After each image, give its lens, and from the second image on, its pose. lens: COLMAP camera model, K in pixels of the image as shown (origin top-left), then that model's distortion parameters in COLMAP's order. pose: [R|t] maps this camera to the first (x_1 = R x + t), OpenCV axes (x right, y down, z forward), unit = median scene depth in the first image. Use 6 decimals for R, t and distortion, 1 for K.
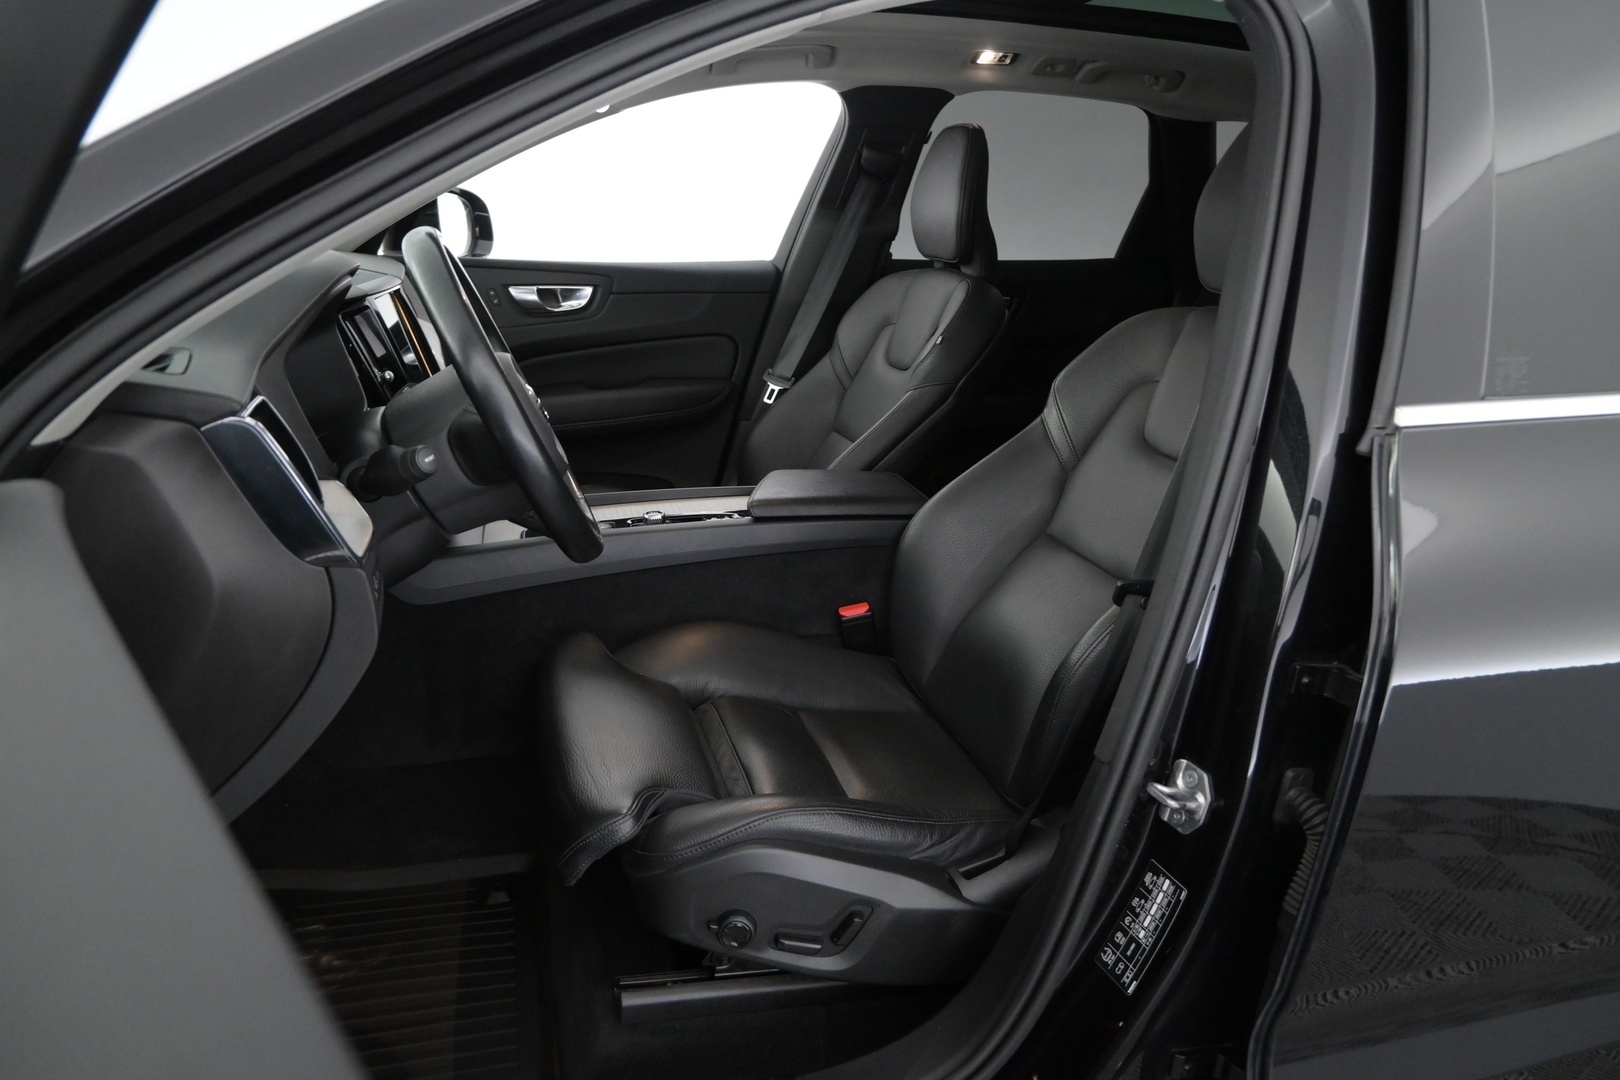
lens RADIAL K [[1105.5, 0, 811.0], [0, 1105.5, 535.6], [0, 0, 1]] dist [-0.006884, 0.003861]
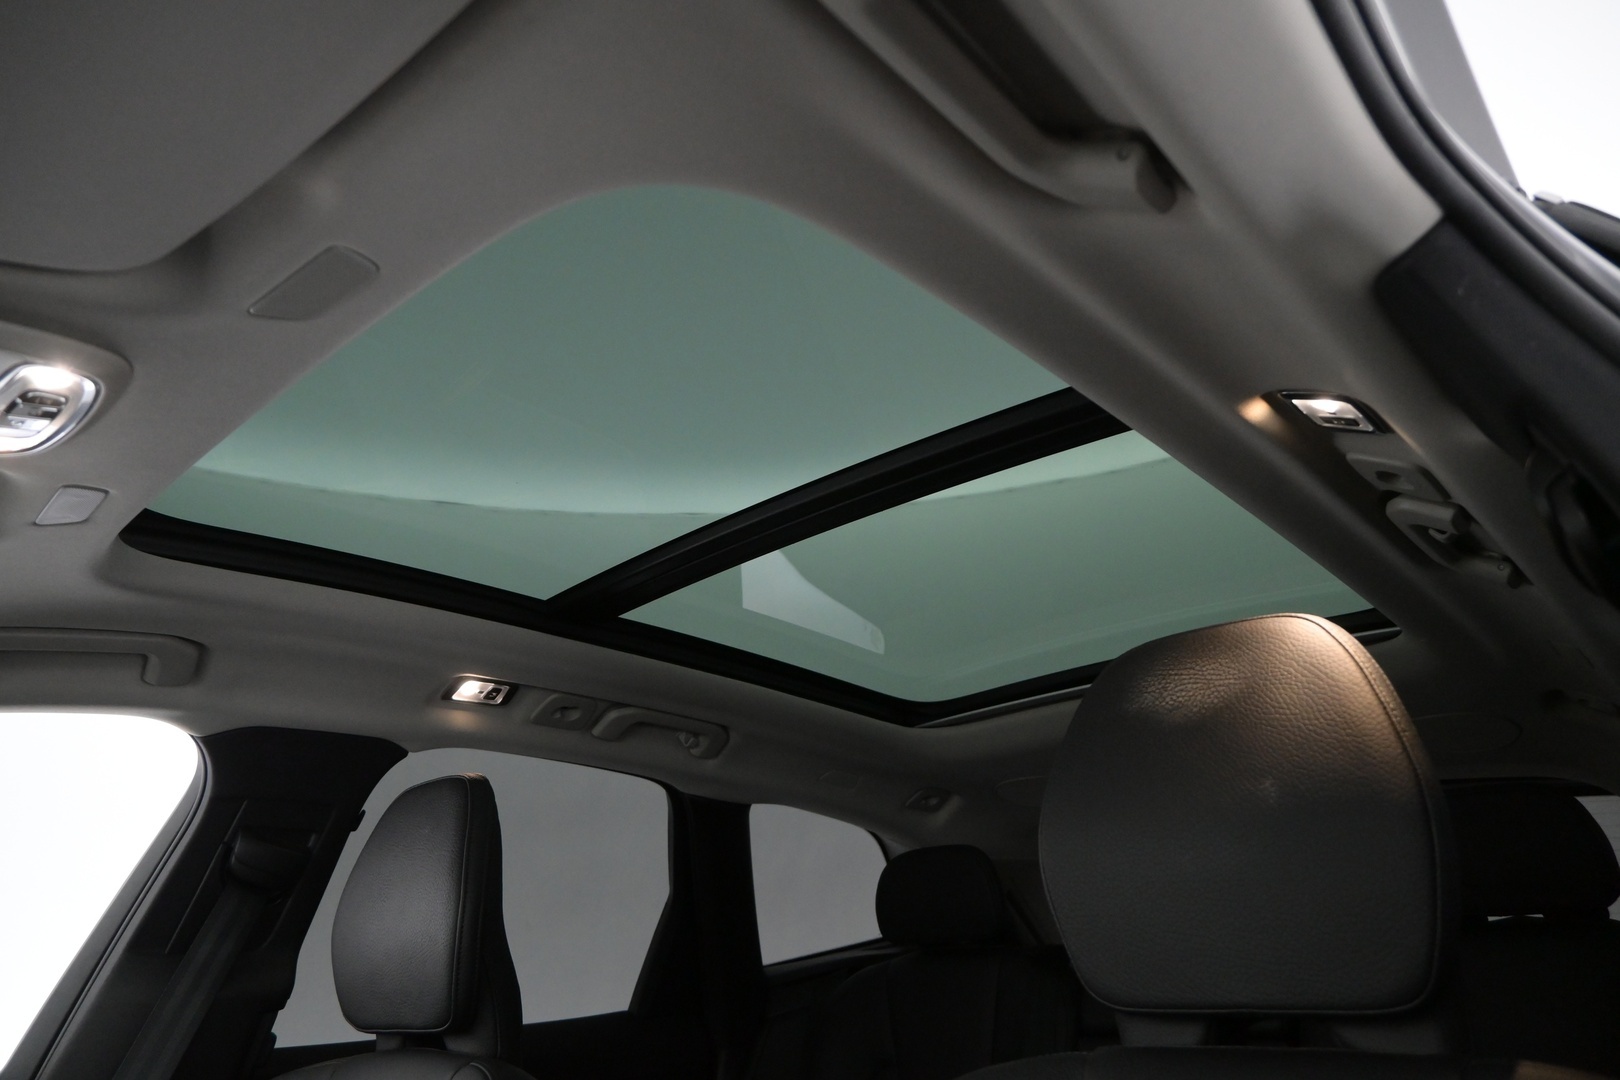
lens RADIAL K [[1105.5, 0, 811.0], [0, 1105.5, 535.6], [0, 0, 1]] dist [-0.006884, 0.003861]
pose [[0.846243, 0.122980, 0.518411, -0.014234], [0.227186, 0.796819, -0.559880, -0.100309], [-0.481934, 0.591570, 0.646363, 0.428521]]
